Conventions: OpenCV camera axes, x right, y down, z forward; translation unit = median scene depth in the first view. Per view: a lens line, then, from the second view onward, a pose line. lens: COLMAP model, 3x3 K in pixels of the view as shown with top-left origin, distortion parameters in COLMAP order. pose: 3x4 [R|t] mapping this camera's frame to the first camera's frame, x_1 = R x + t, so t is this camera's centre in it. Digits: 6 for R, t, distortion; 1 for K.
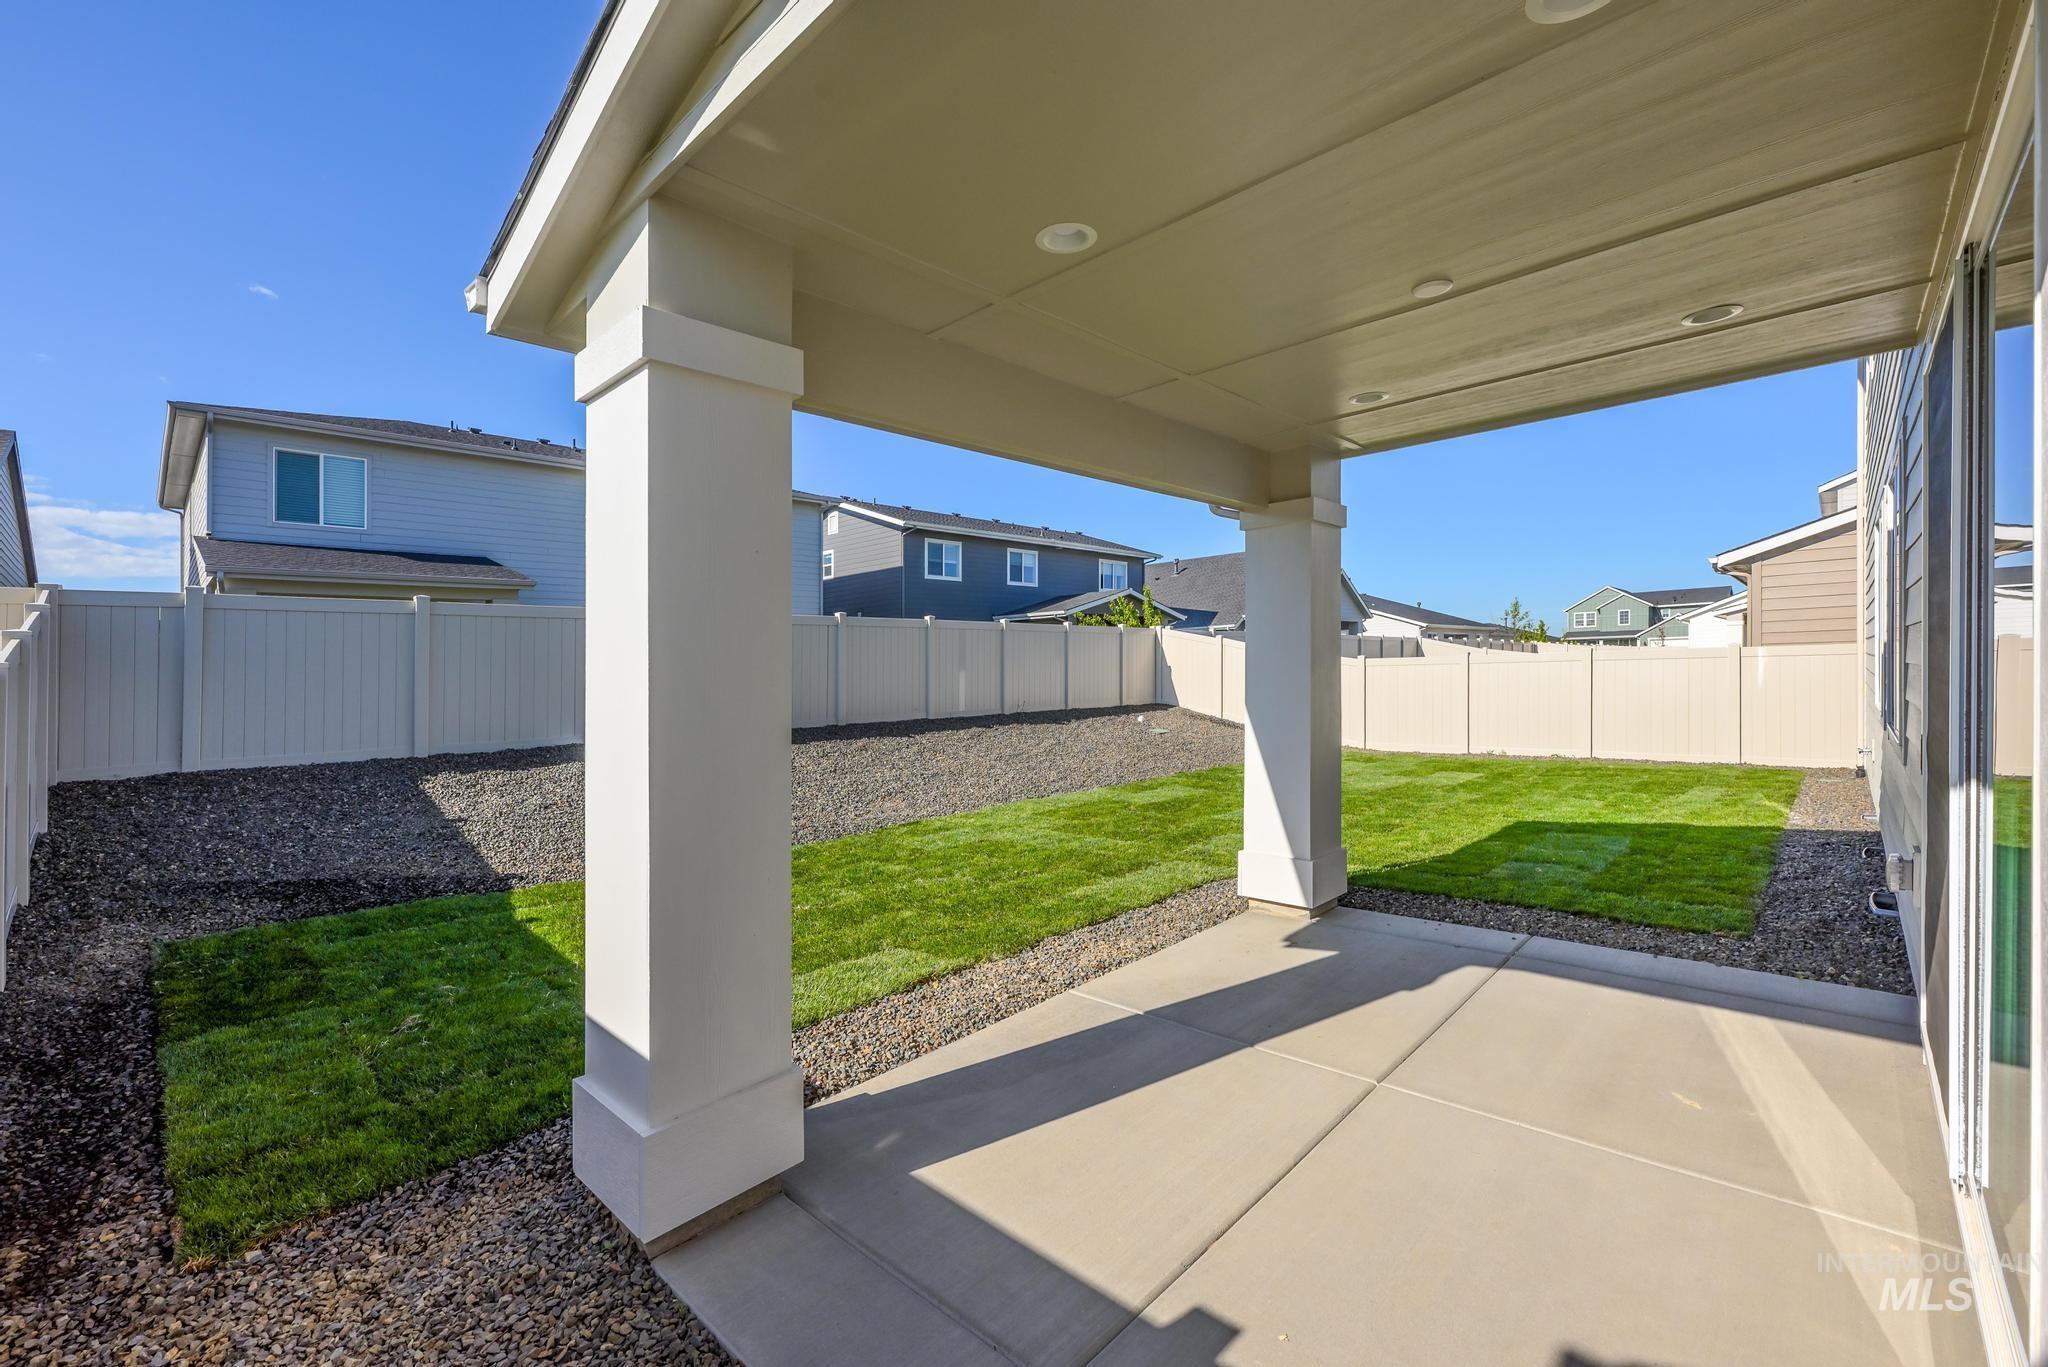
lens RADIAL K [[854.0, 0, 1024.0], [0, 854.0, 683.5], [0, 0, 1]] dist [0.000398, 0.000043]
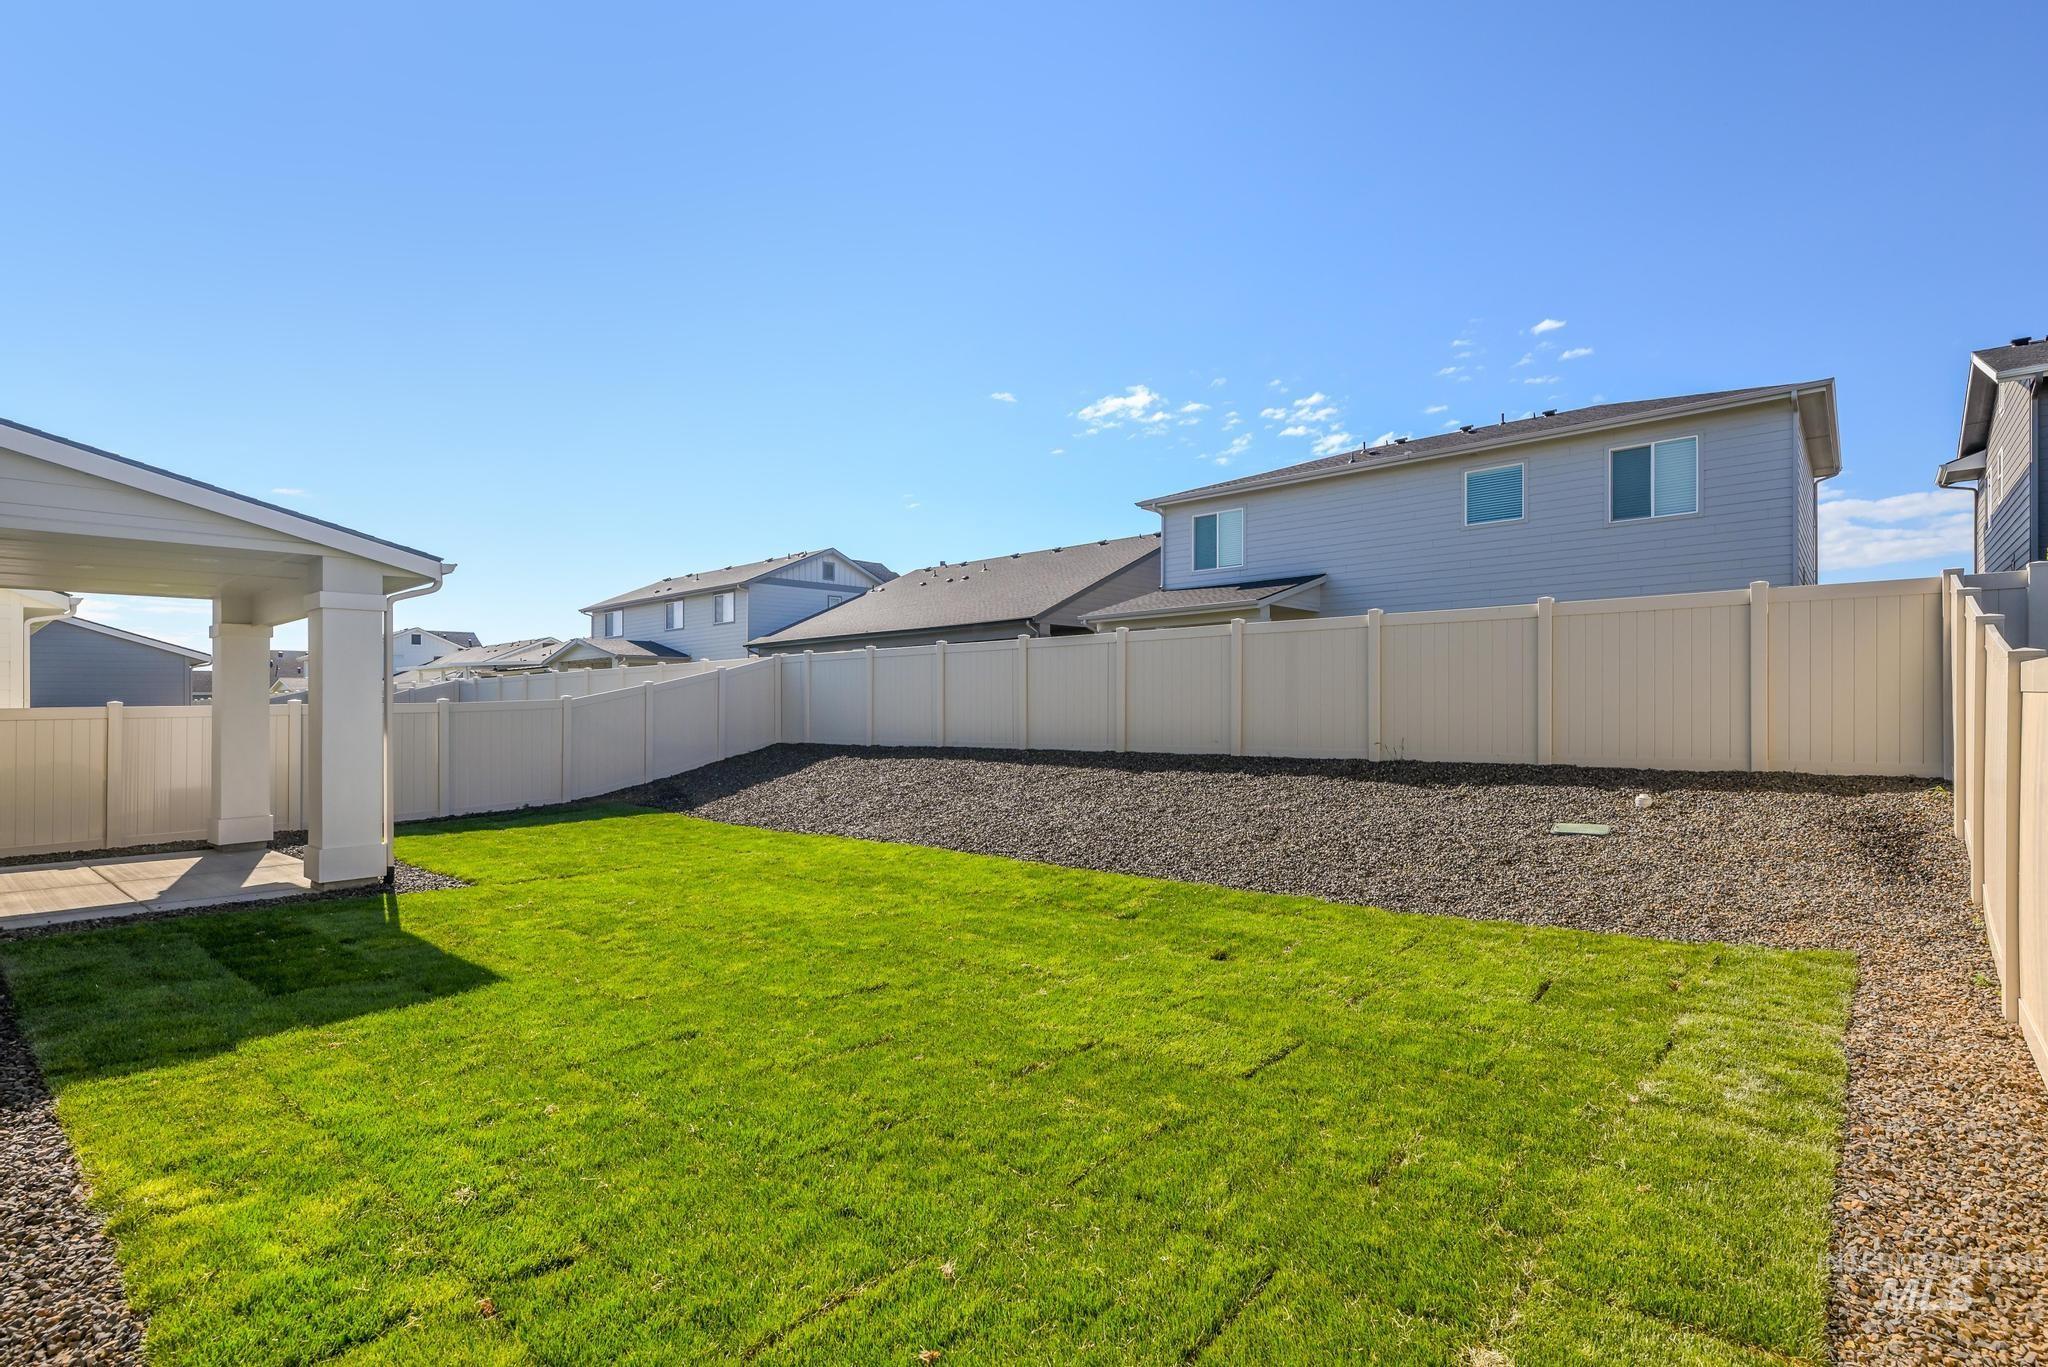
lens RADIAL K [[1002.0, 0, 1024.0], [0, 1002.0, 683.5], [0, 0, 1]] dist [-0.001199, -0.000105]
pose [[0.027499, 0.008366, -0.999587, 0.278094], [-0.002223, 0.999963, 0.008308, -0.010412], [0.999619, 0.001994, 0.027517, 0.286253]]
